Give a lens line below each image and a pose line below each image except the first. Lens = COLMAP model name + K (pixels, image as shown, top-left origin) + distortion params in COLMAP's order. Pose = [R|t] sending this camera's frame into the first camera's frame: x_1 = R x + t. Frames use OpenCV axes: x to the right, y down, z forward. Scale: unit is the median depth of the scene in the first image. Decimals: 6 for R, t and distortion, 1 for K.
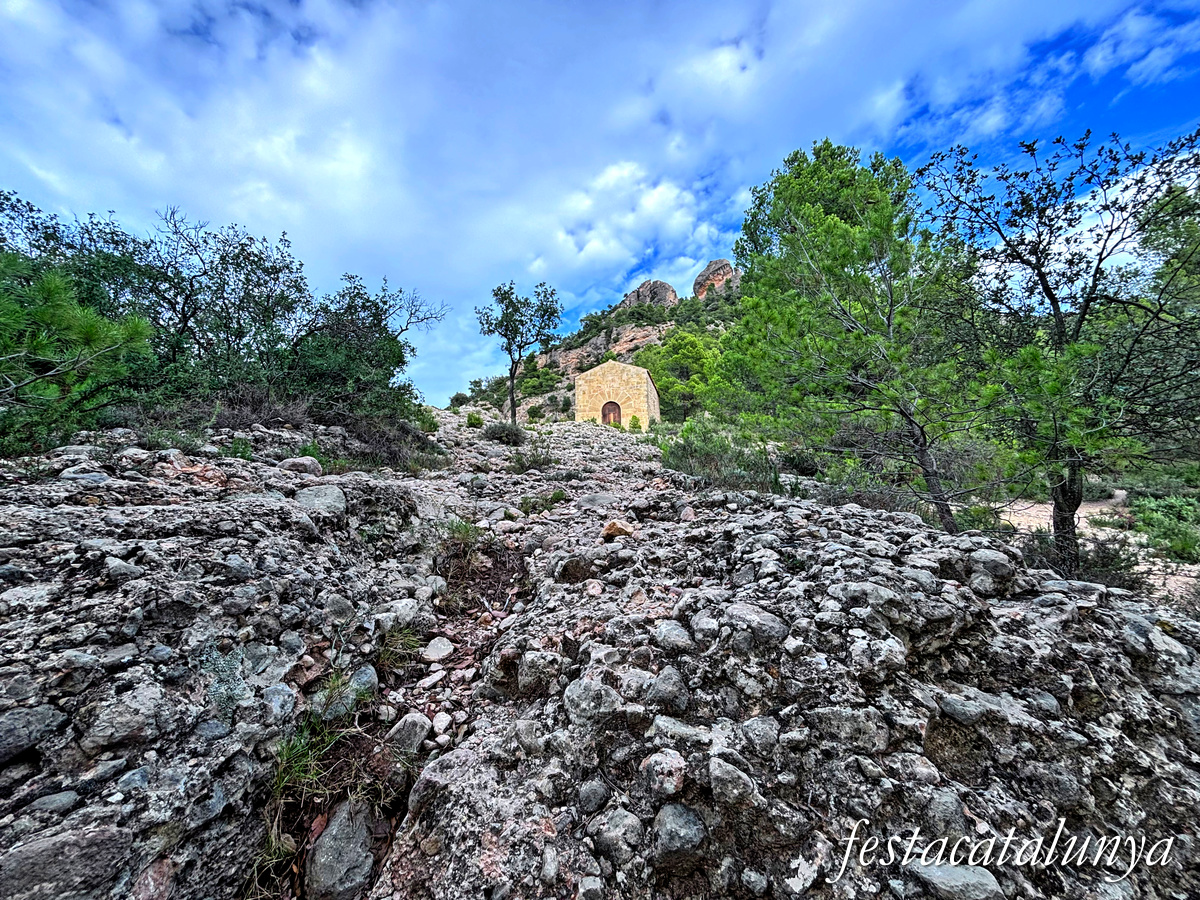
lens RADIAL K [[487.1, 0, 600.0], [0, 487.1, 450.0], [0, 0, 1]] dist [0.003557, -0.000027]
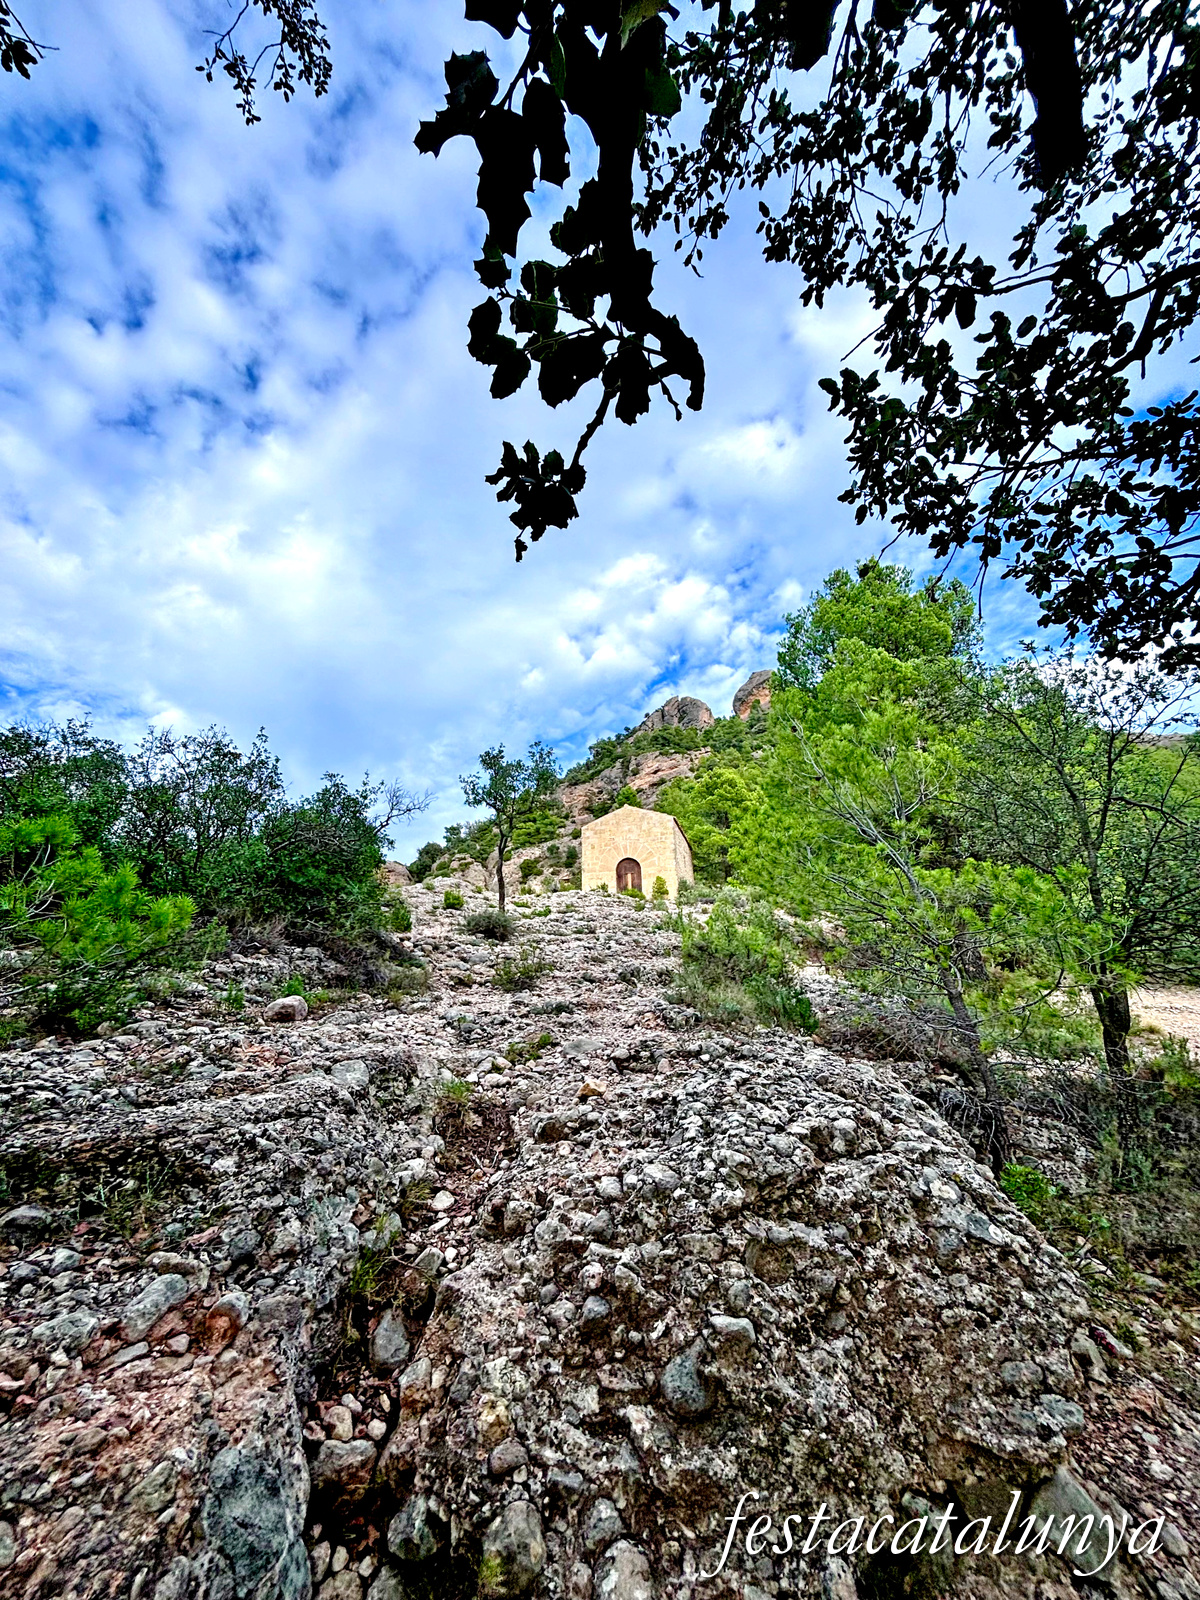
lens RADIAL K [[662.5, 0, 600.0], [0, 662.5, 800.0], [0, 0, 1]] dist [-0.000667, 0.000152]
pose [[0.999445, -0.021286, -0.025616, 0.175812], [0.016660, 0.985493, -0.168896, -0.385183], [0.028839, 0.168376, 0.985301, -1.030438]]
